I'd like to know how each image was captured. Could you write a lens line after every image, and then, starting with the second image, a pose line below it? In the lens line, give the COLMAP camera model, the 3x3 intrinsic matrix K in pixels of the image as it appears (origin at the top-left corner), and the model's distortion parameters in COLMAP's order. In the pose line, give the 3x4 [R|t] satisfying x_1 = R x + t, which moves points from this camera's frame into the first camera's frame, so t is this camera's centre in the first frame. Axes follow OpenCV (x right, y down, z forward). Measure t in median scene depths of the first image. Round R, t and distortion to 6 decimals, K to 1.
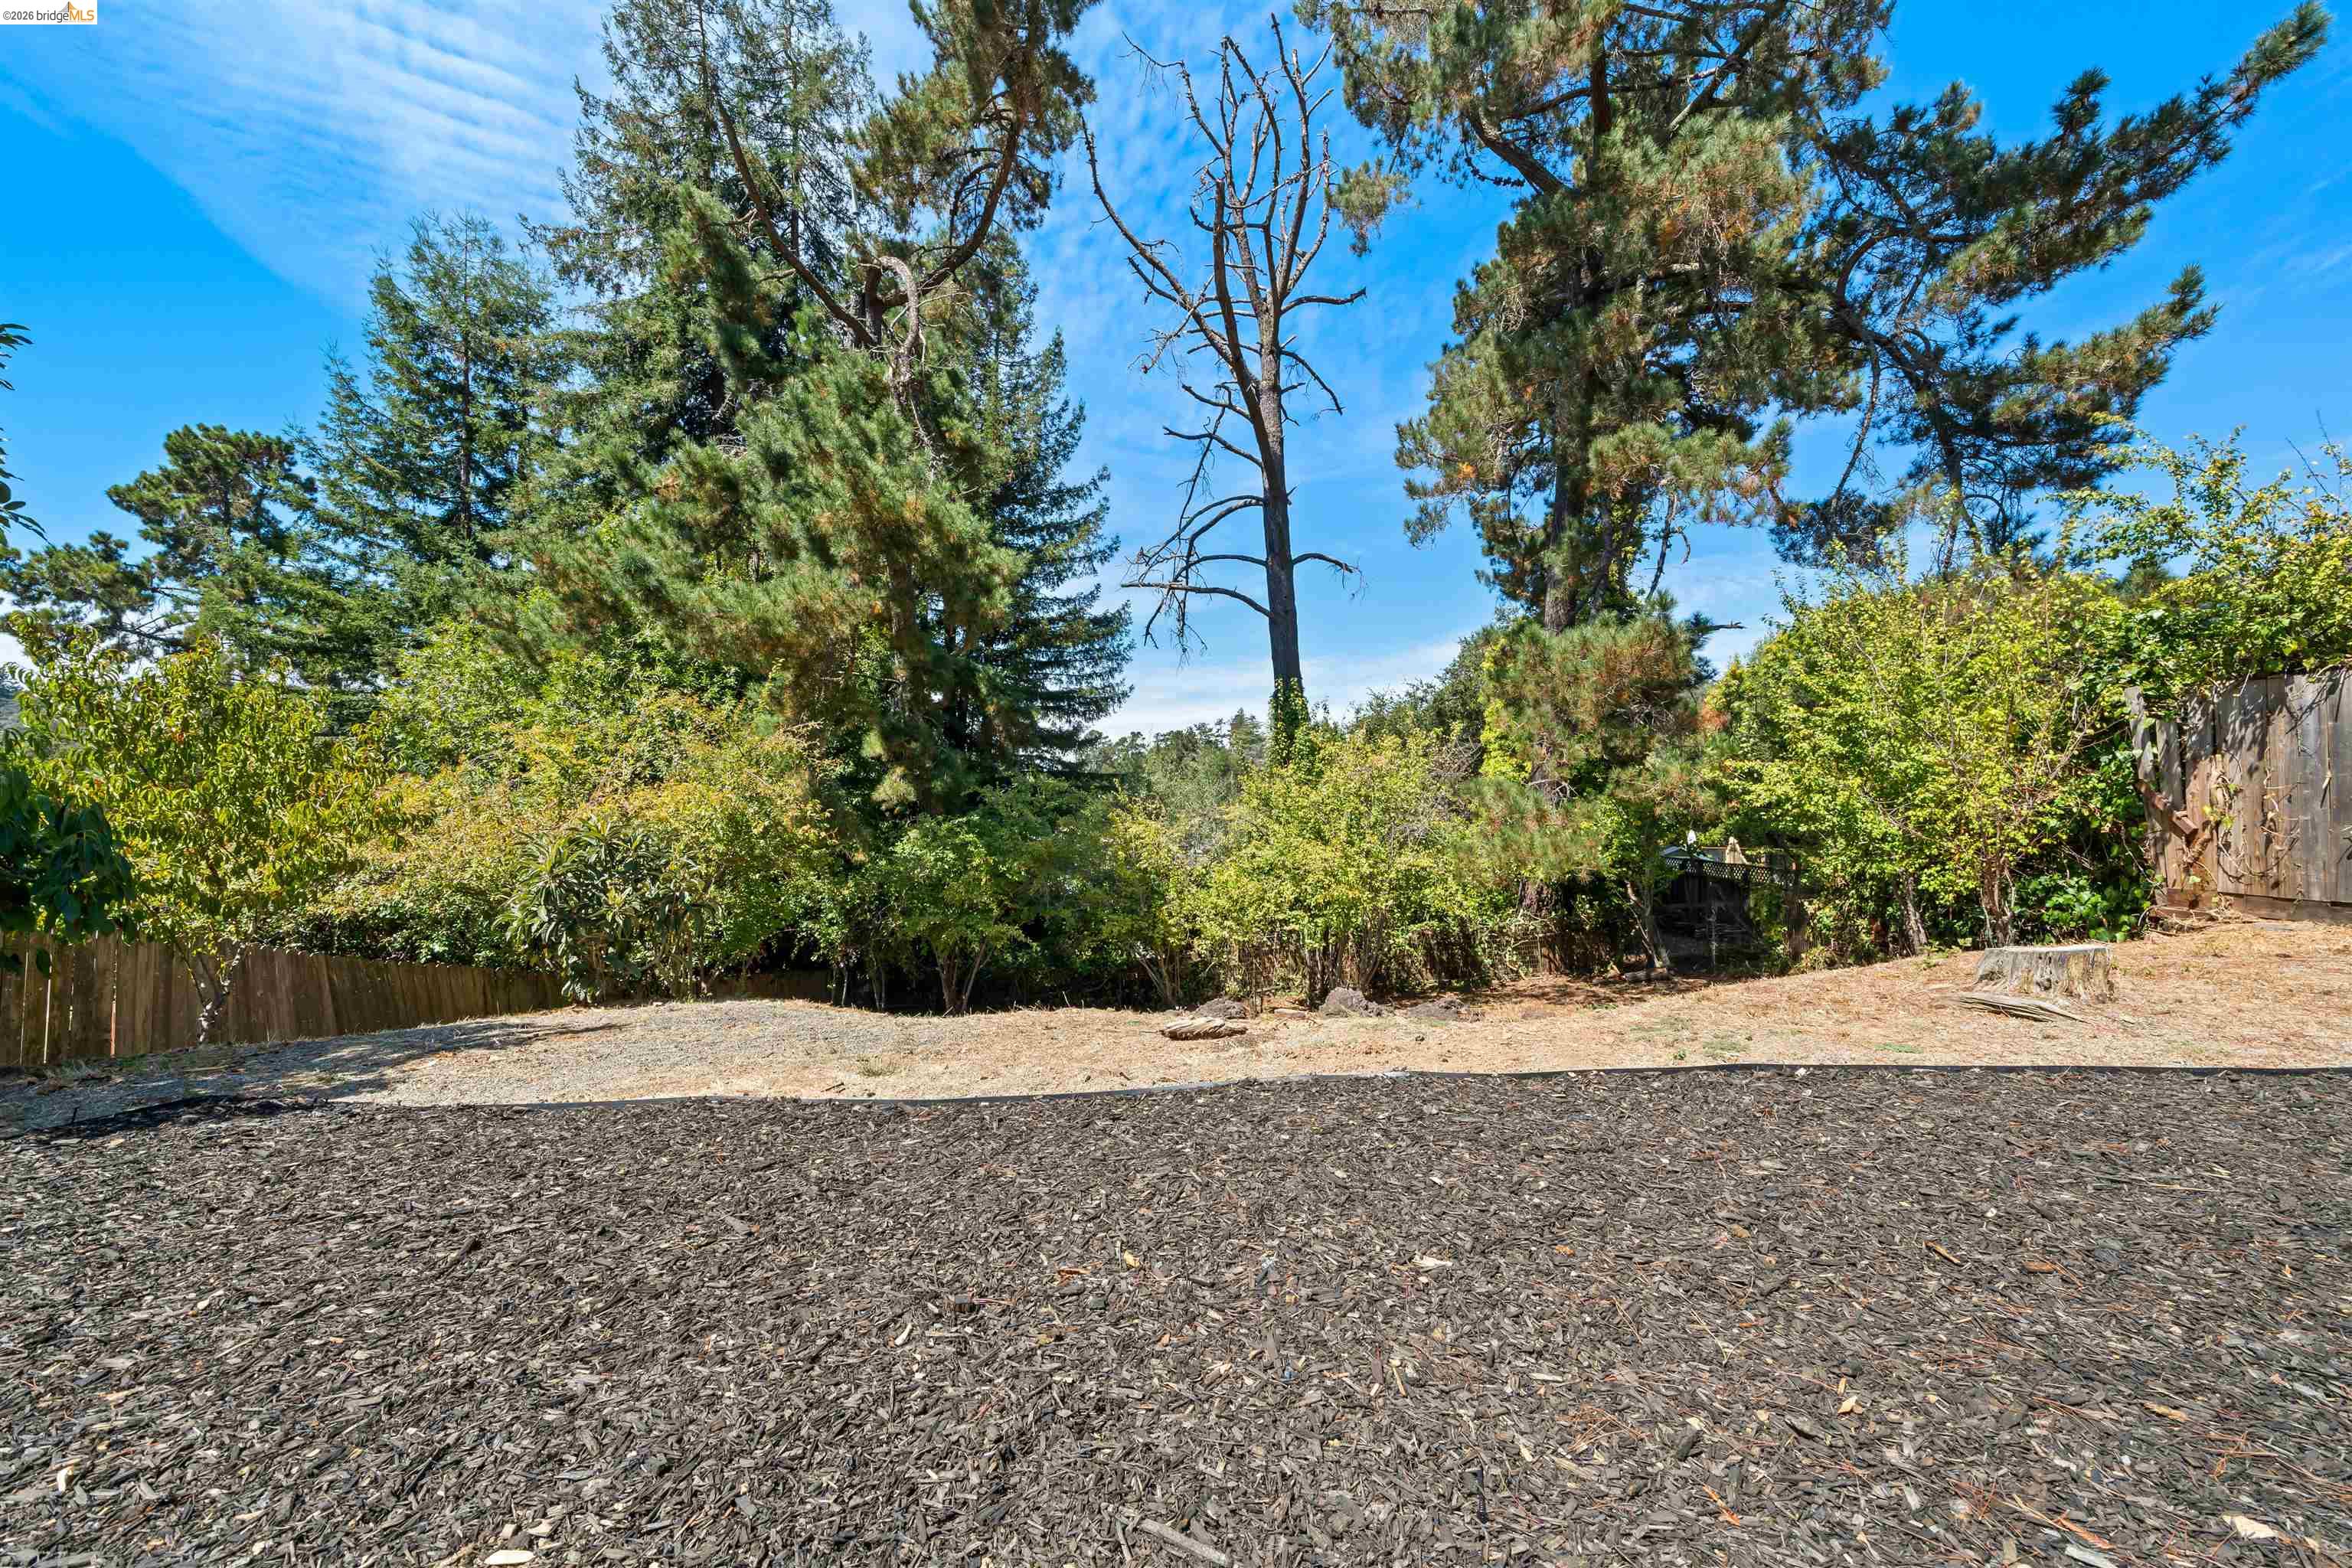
lens RADIAL K [[857.1, 0, 1176.4], [0, 857.1, 799.7], [0, 0, 1]] dist [-0.002862, -0.000418]
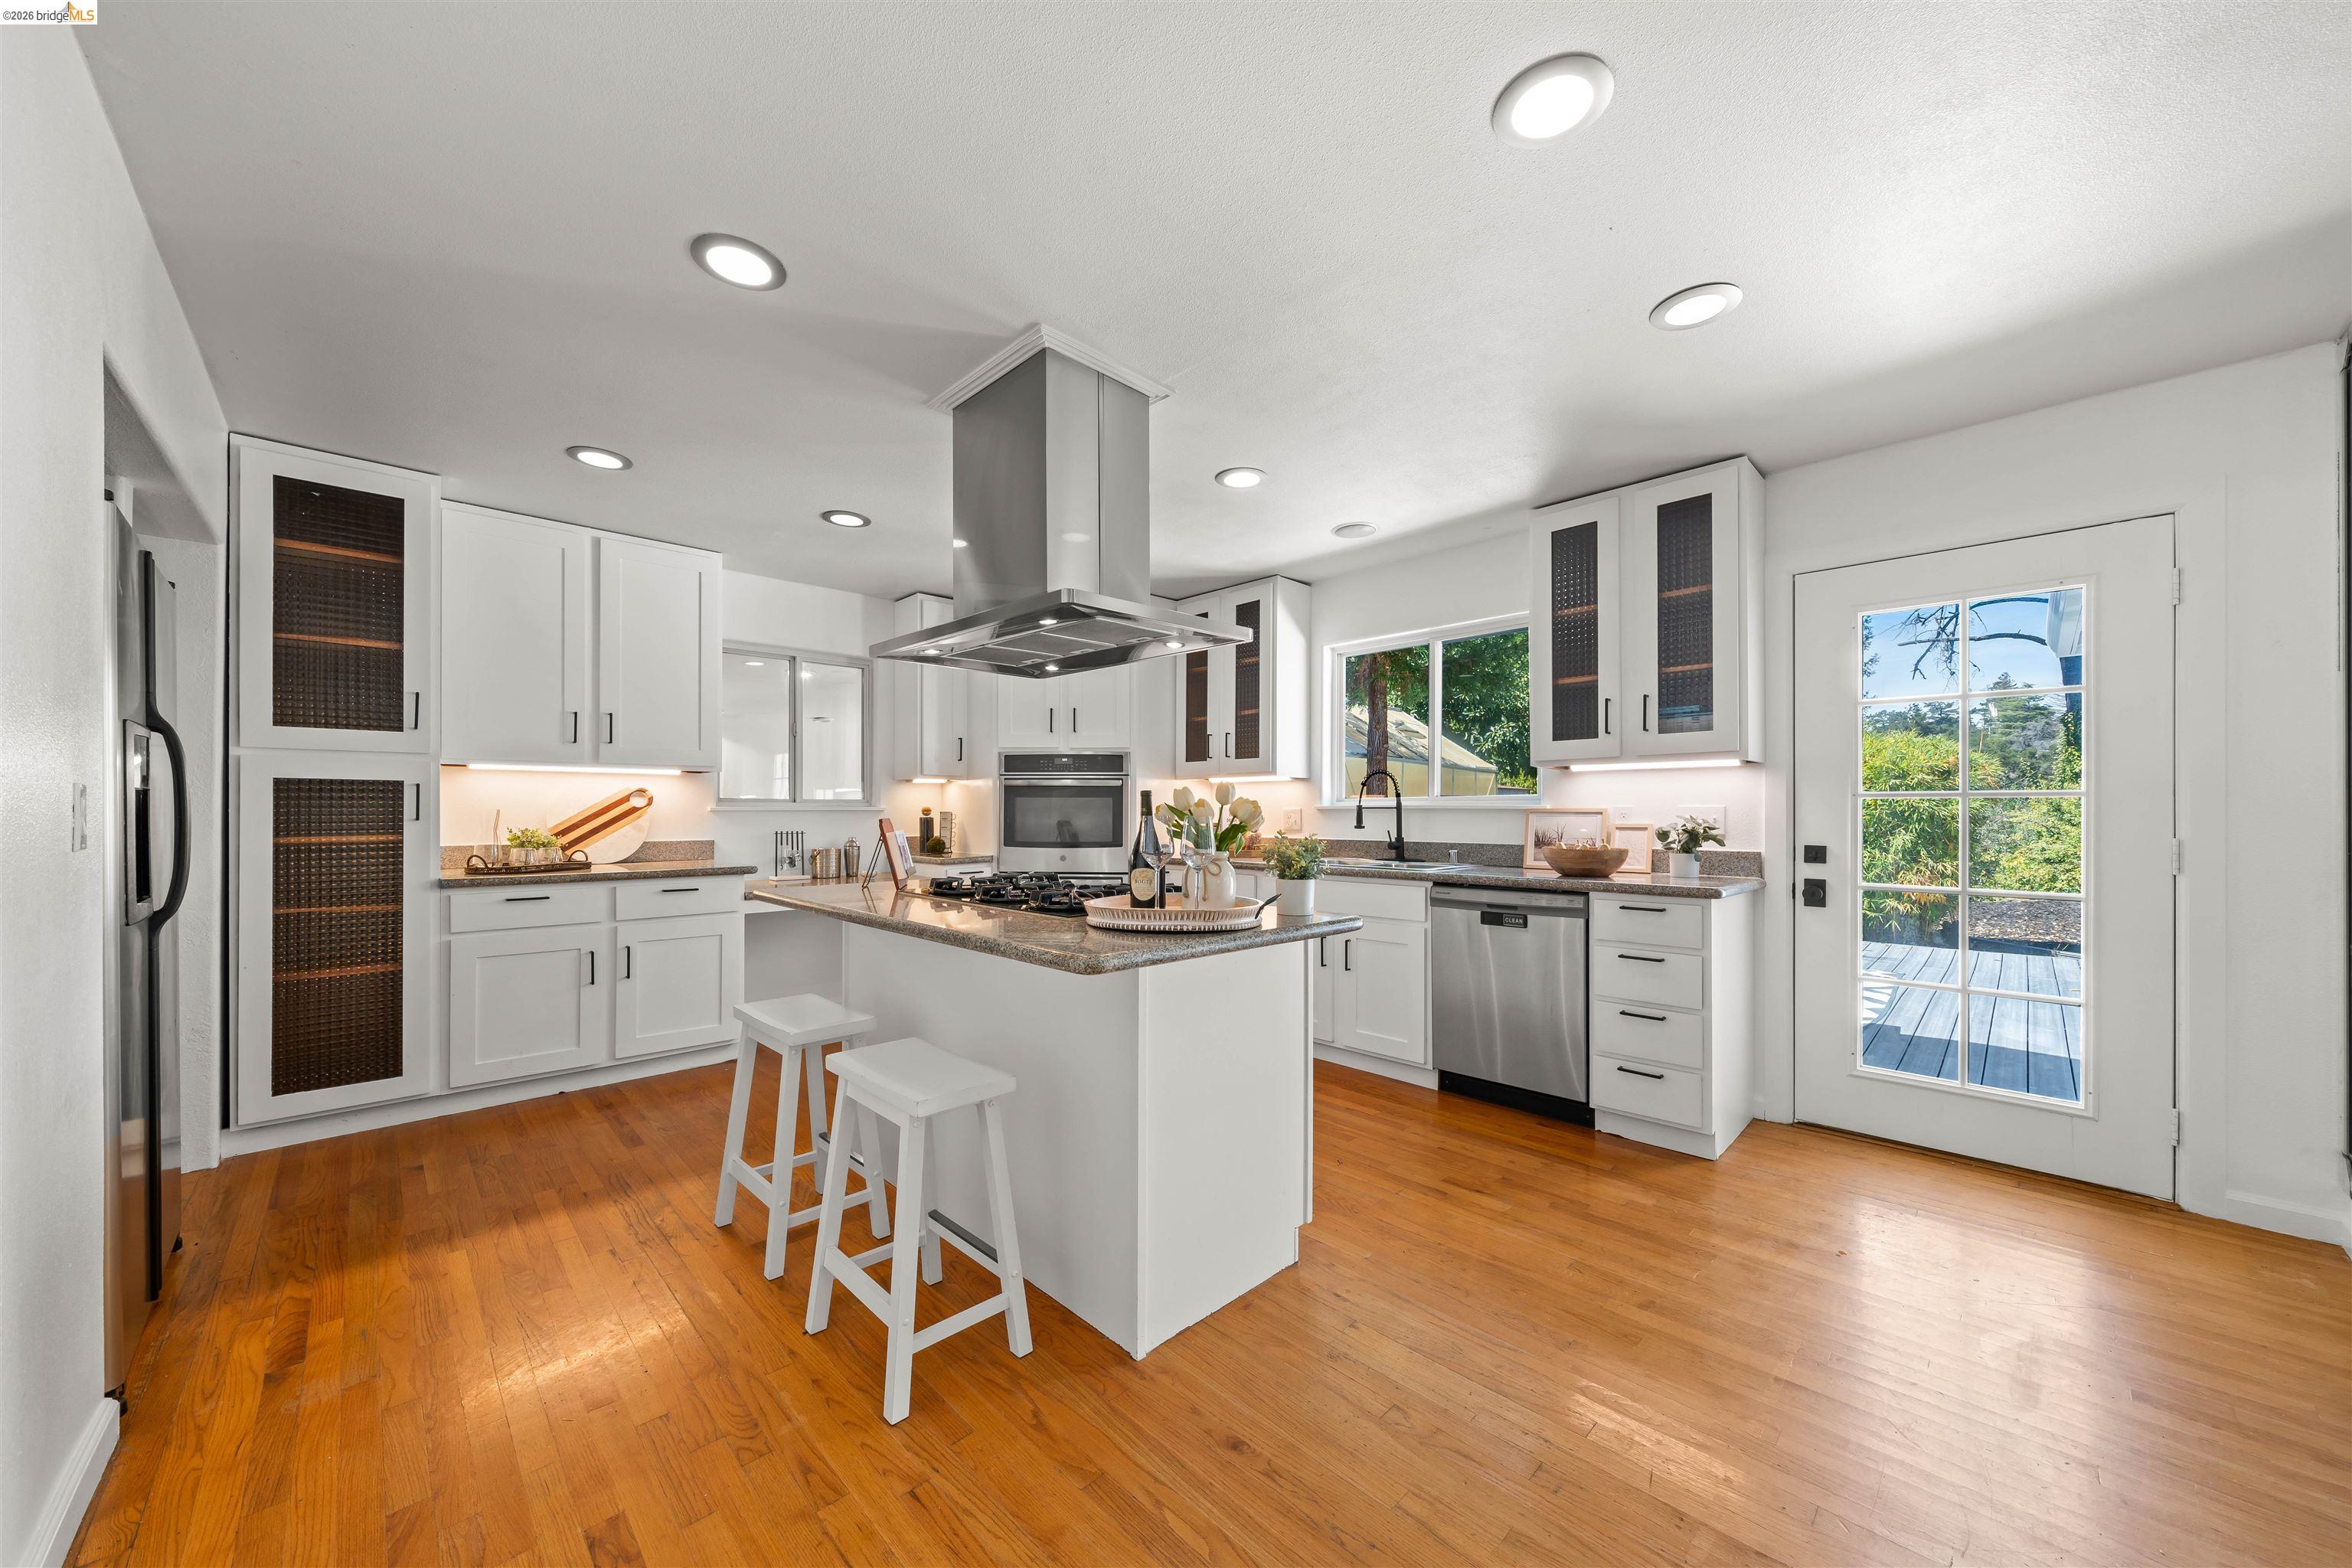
lens RADIAL K [[837.8, 0, 1177.1], [0, 837.8, 806.5], [0, 0, 1]] dist [-0.000648, -0.000072]
pose [[0.761815, -0.008031, -0.647745, -0.073667], [0.012017, 0.999926, 0.001735, -0.015279], [0.647683, -0.009106, 0.761855, -0.683039]]
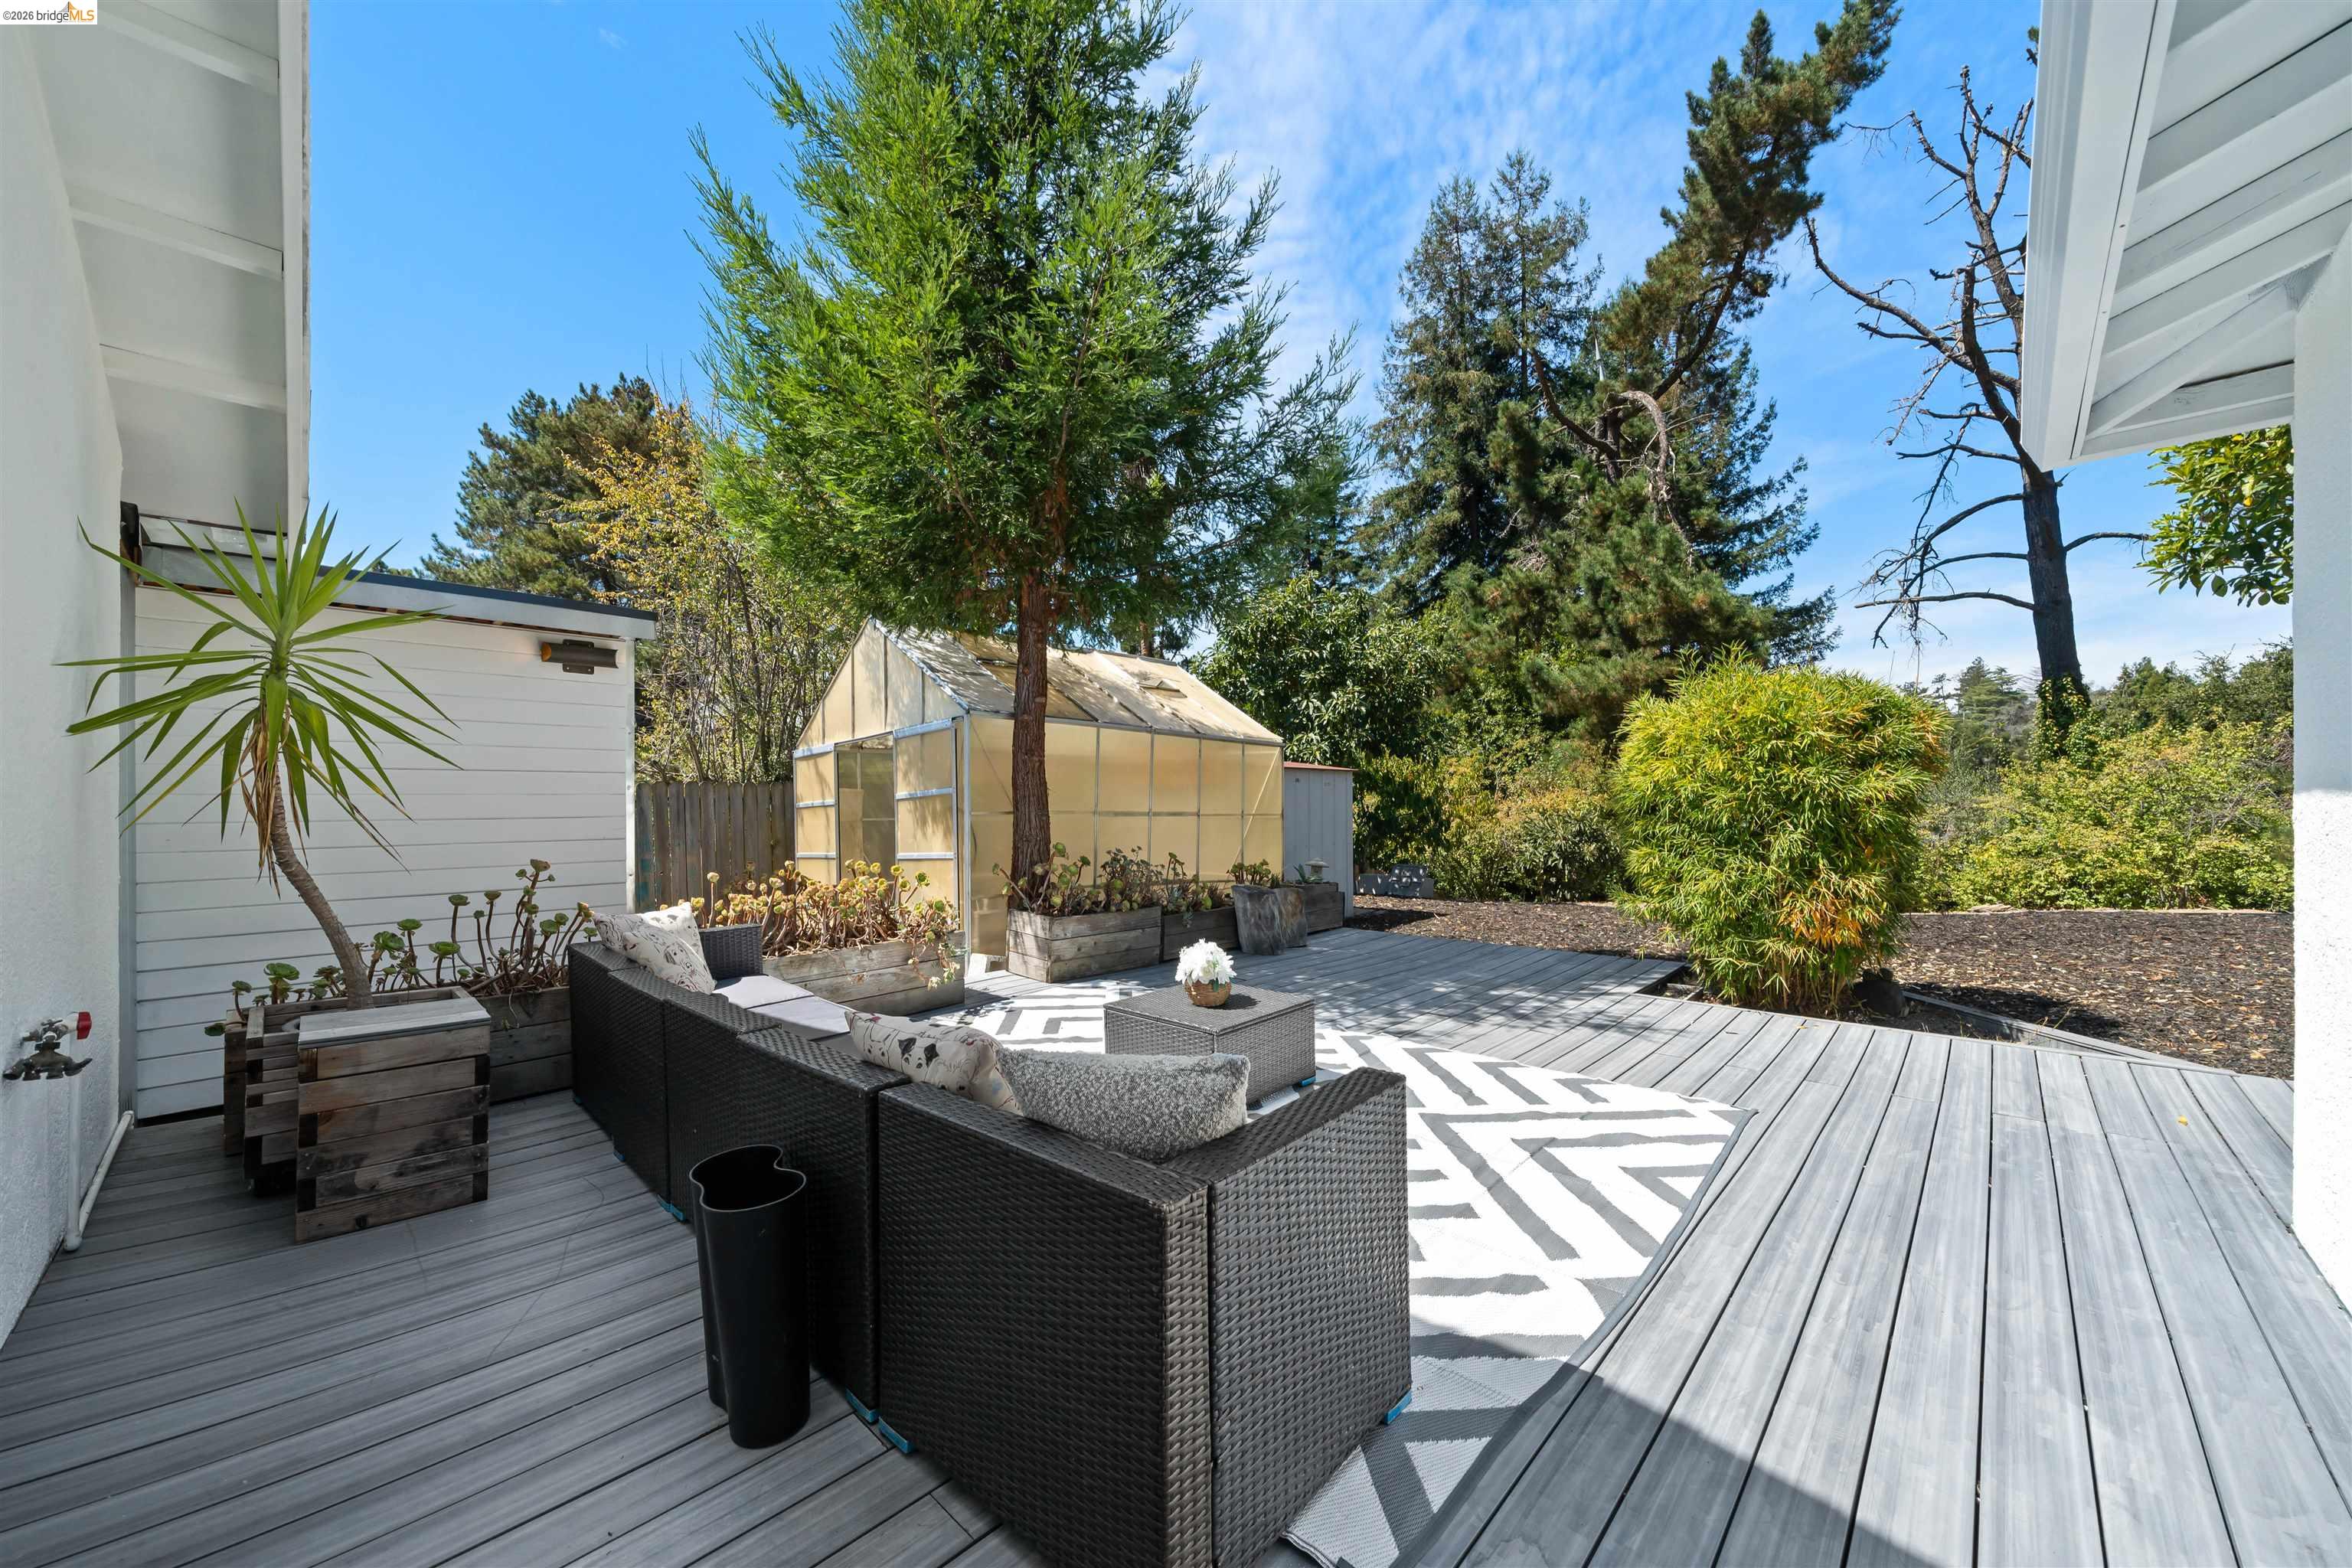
lens RADIAL K [[857.1, 0, 1176.4], [0, 857.1, 799.7], [0, 0, 1]] dist [-0.002862, -0.000418]
pose [[0.777893, -0.012654, -0.628269, -0.052577], [0.019228, 0.999808, 0.003671, -0.010660], [0.628102, -0.014936, 0.777987, -0.463735]]
